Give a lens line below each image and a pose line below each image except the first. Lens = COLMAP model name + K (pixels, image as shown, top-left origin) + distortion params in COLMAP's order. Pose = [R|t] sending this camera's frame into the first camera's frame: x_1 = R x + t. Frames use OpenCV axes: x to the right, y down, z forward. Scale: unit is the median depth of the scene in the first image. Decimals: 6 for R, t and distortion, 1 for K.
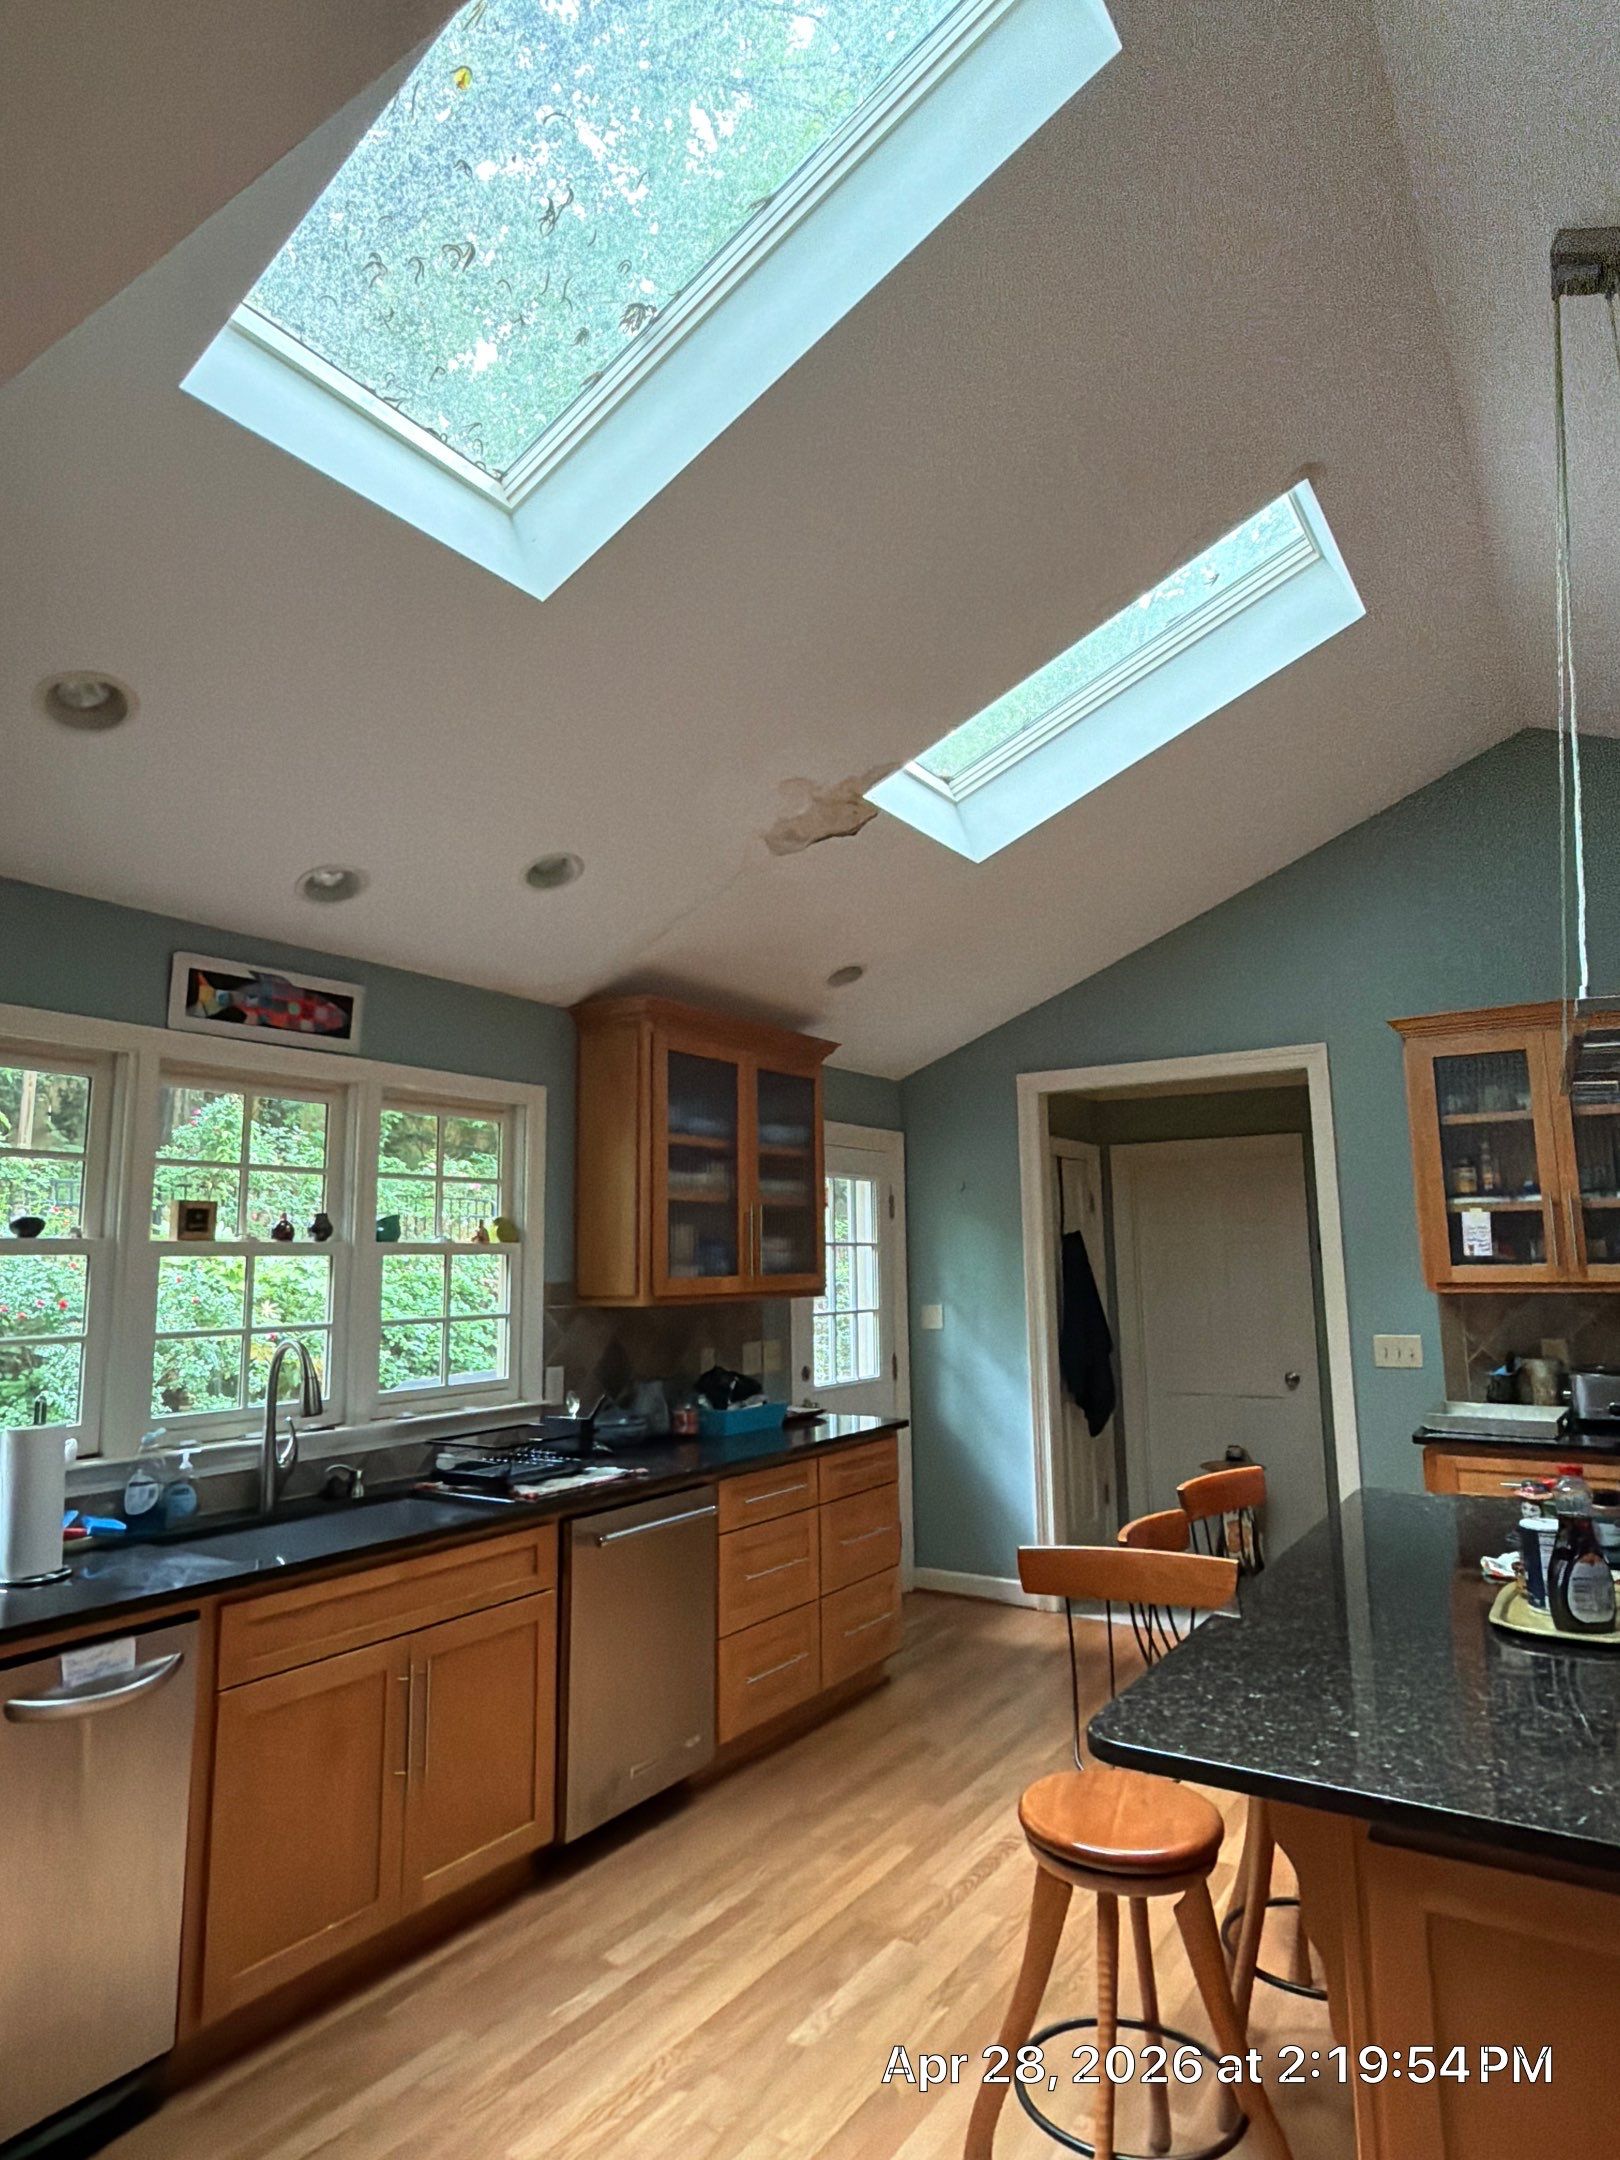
lens RADIAL K [[1245.4, 0, 811.4], [0, 1245.4, 1082.1], [0, 0, 1]] dist [0.000022, 0.000936]
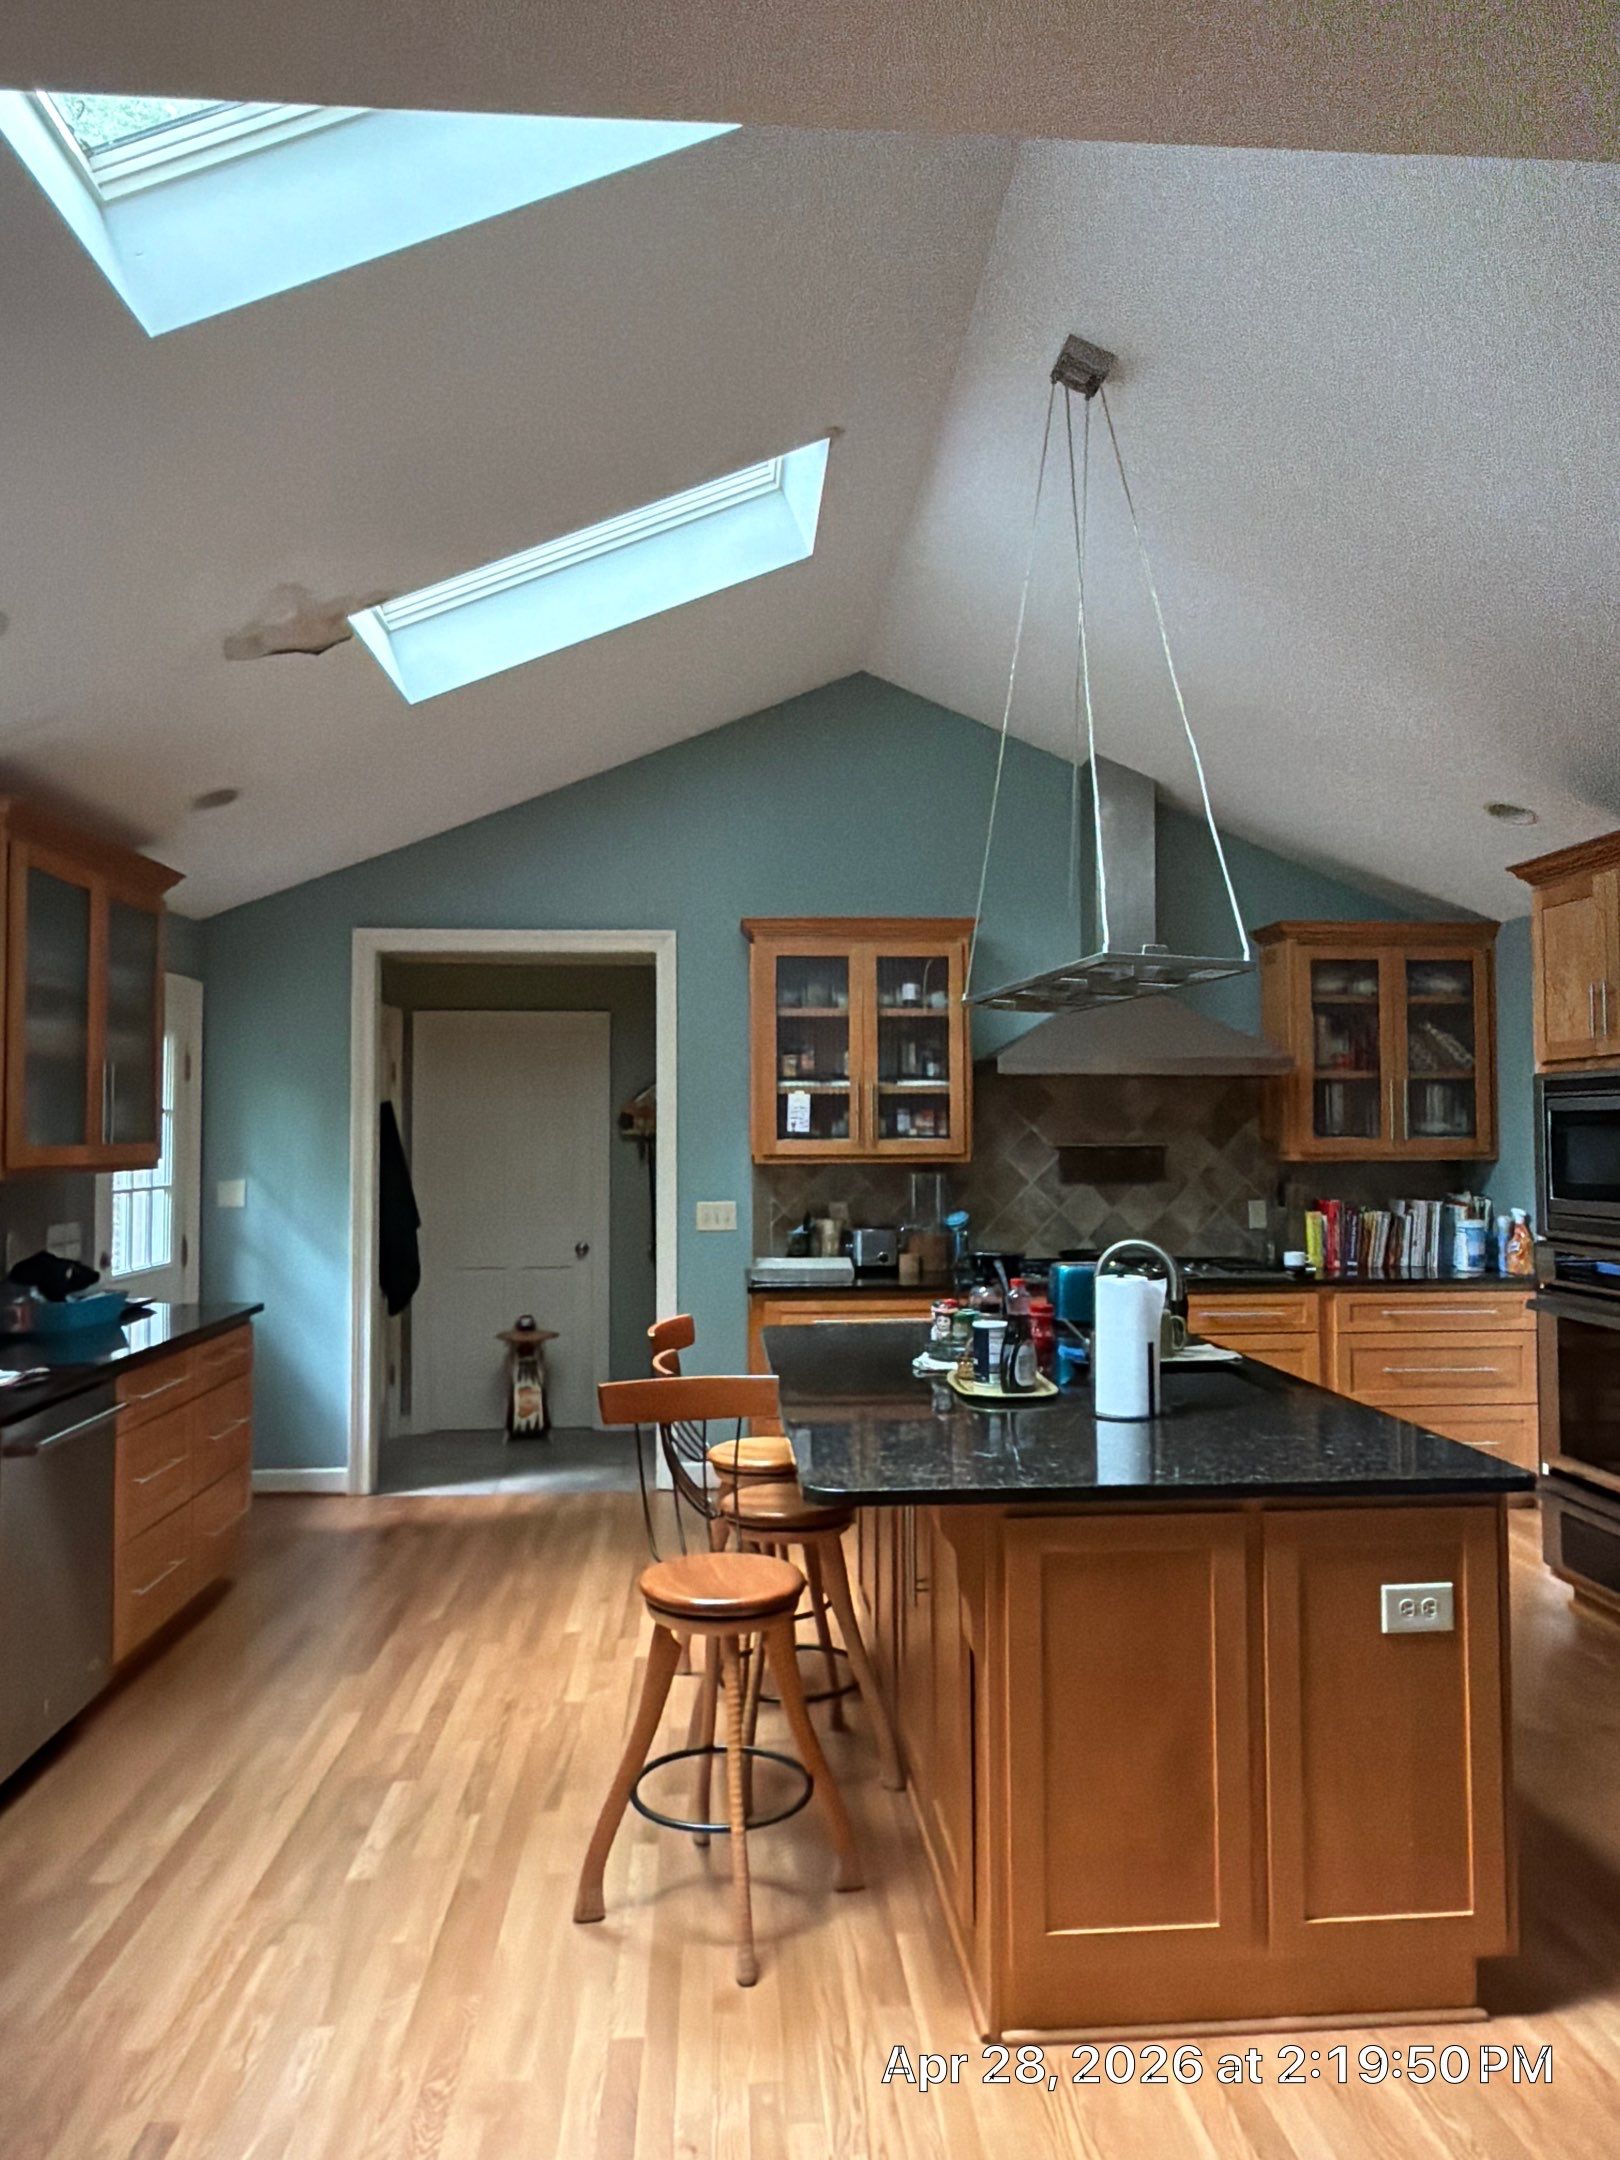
lens RADIAL K [[1426.7, 0, 810.0], [0, 1426.7, 1080.0], [0, 0, 1]] dist [0.000088, -0.004238]
pose [[0.795242, 0.033987, 0.605339, -0.263648], [-0.095853, 0.992919, 0.070177, -0.001544], [-0.598667, -0.113831, 0.792868, -0.048204]]
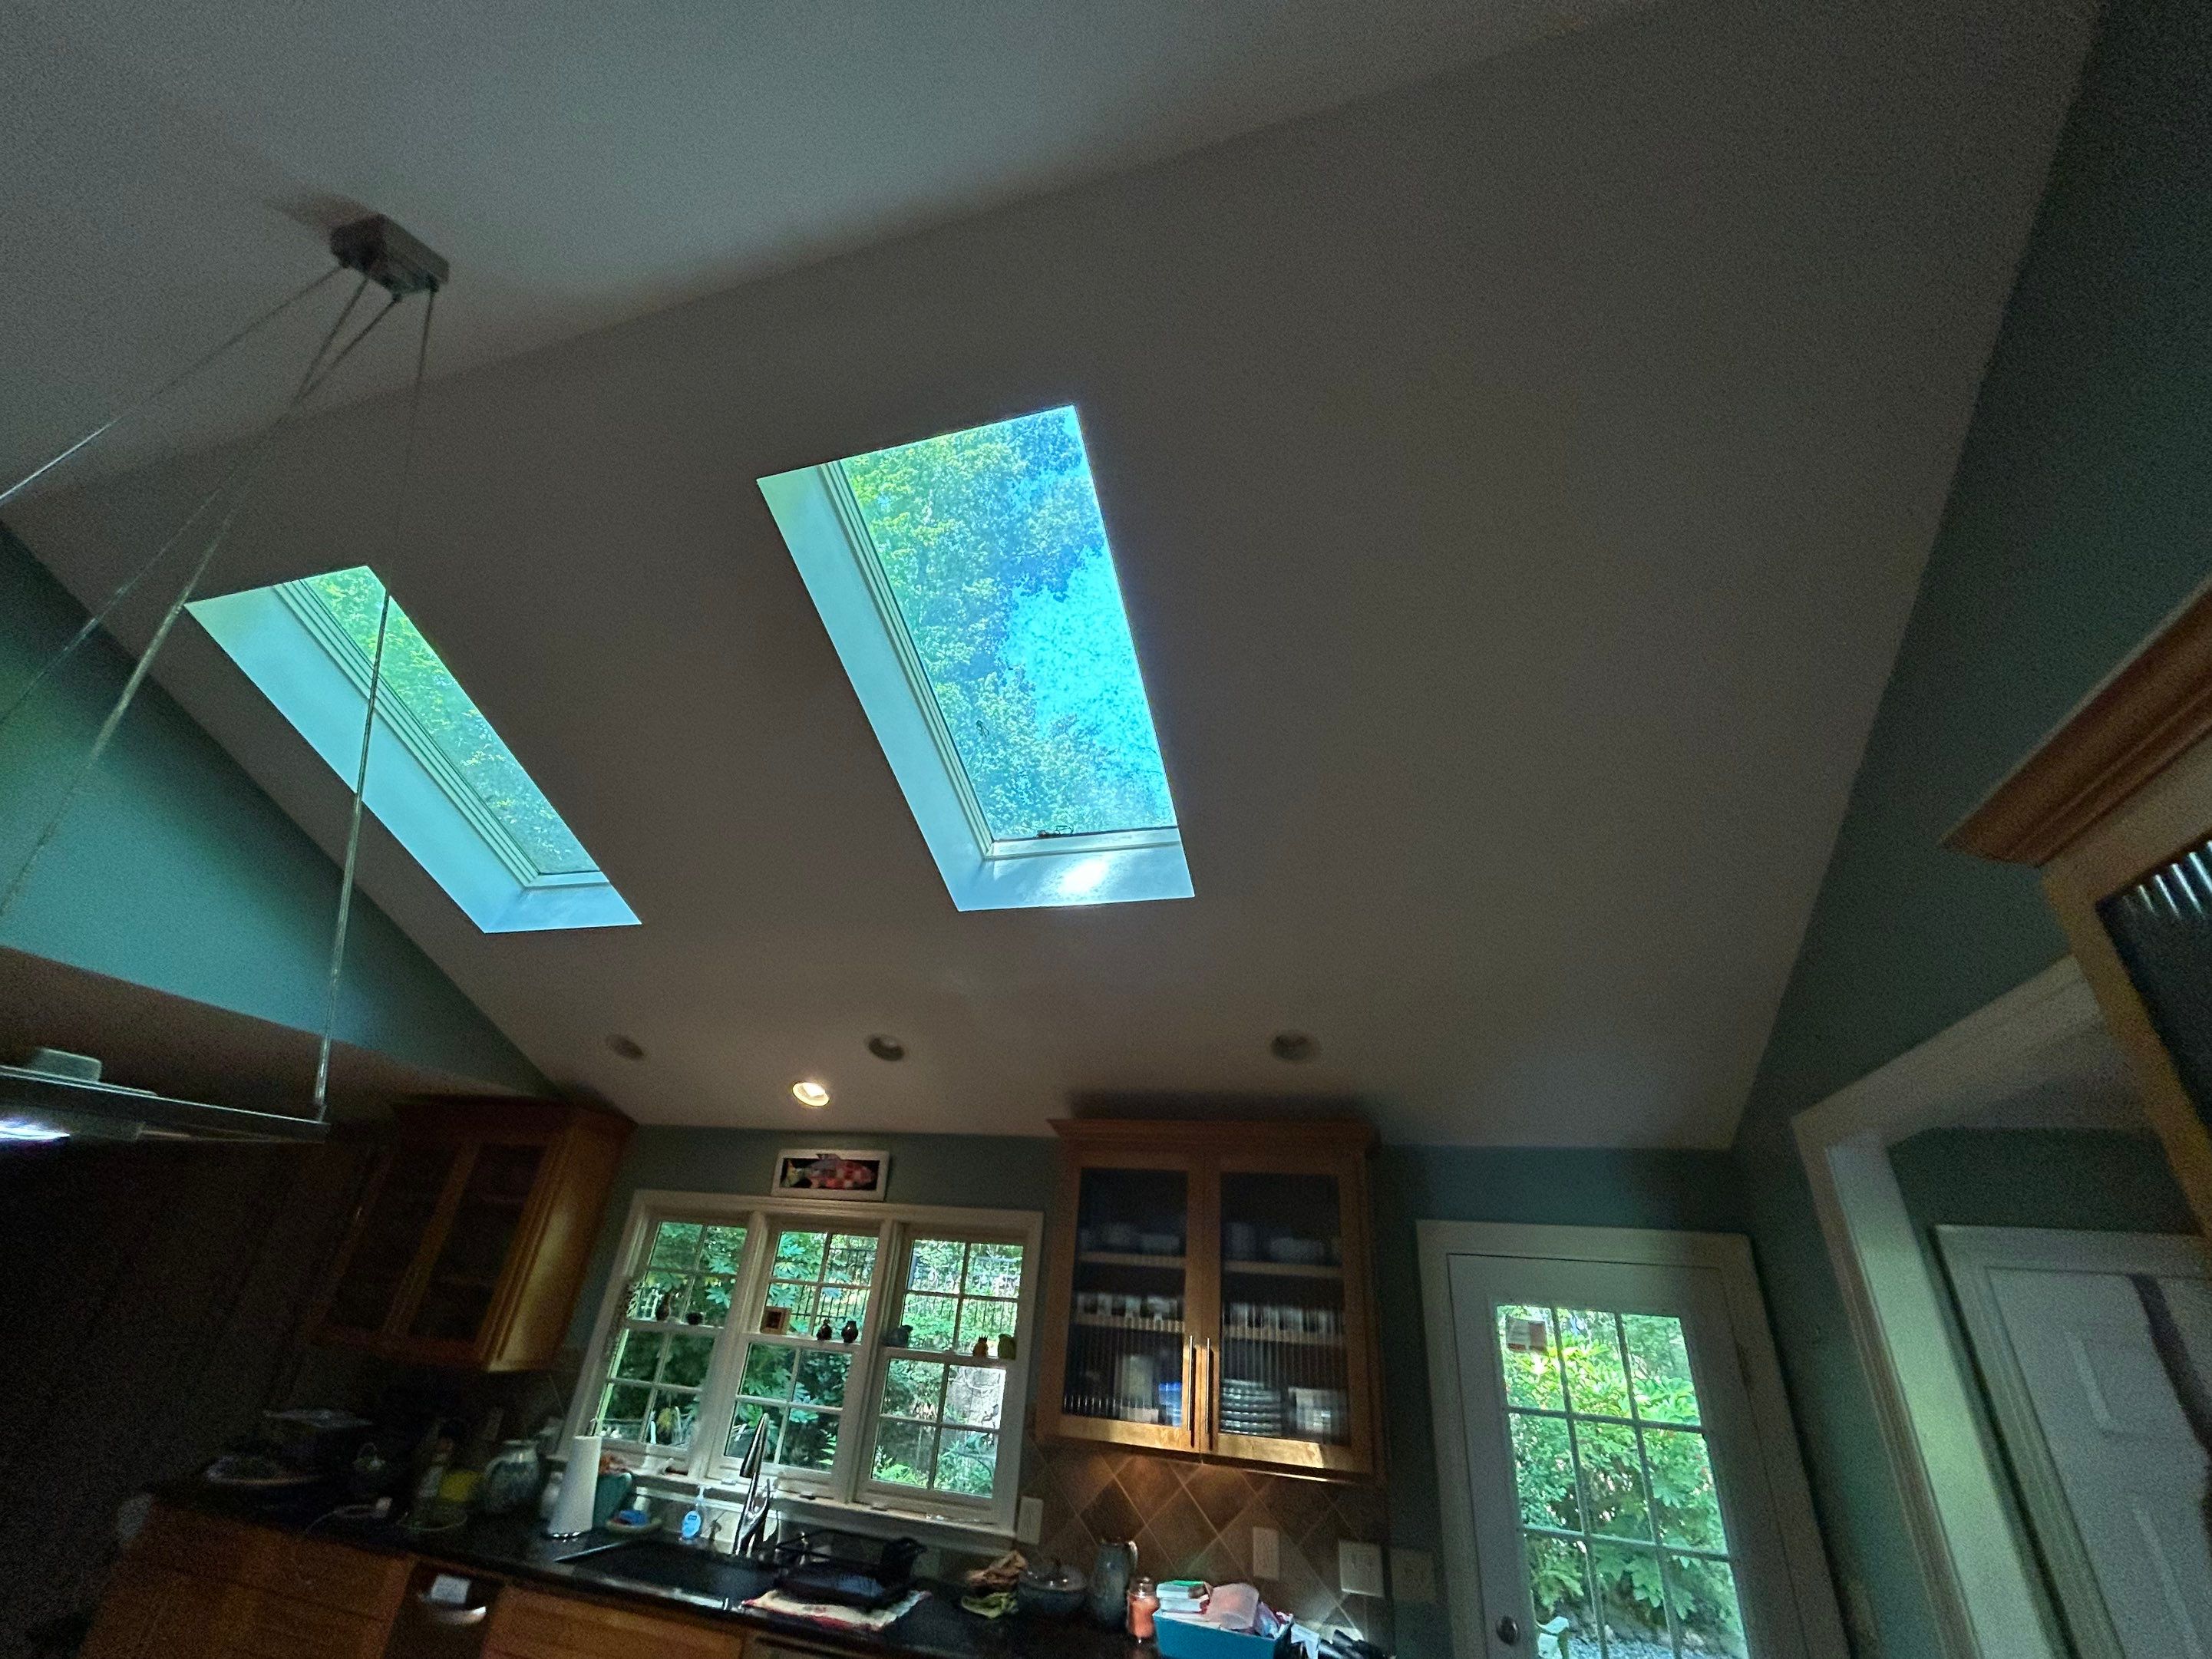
lens RADIAL K [[896.6, 0, 1106.0], [0, 896.6, 829.5], [0, 0, 1]] dist [-0.003367, -0.000079]
pose [[0.272846, -0.431825, -0.859699, 0.673348], [0.056960, 0.899288, -0.433633, 0.048298], [0.960370, 0.069347, 0.269964, 0.775099]]
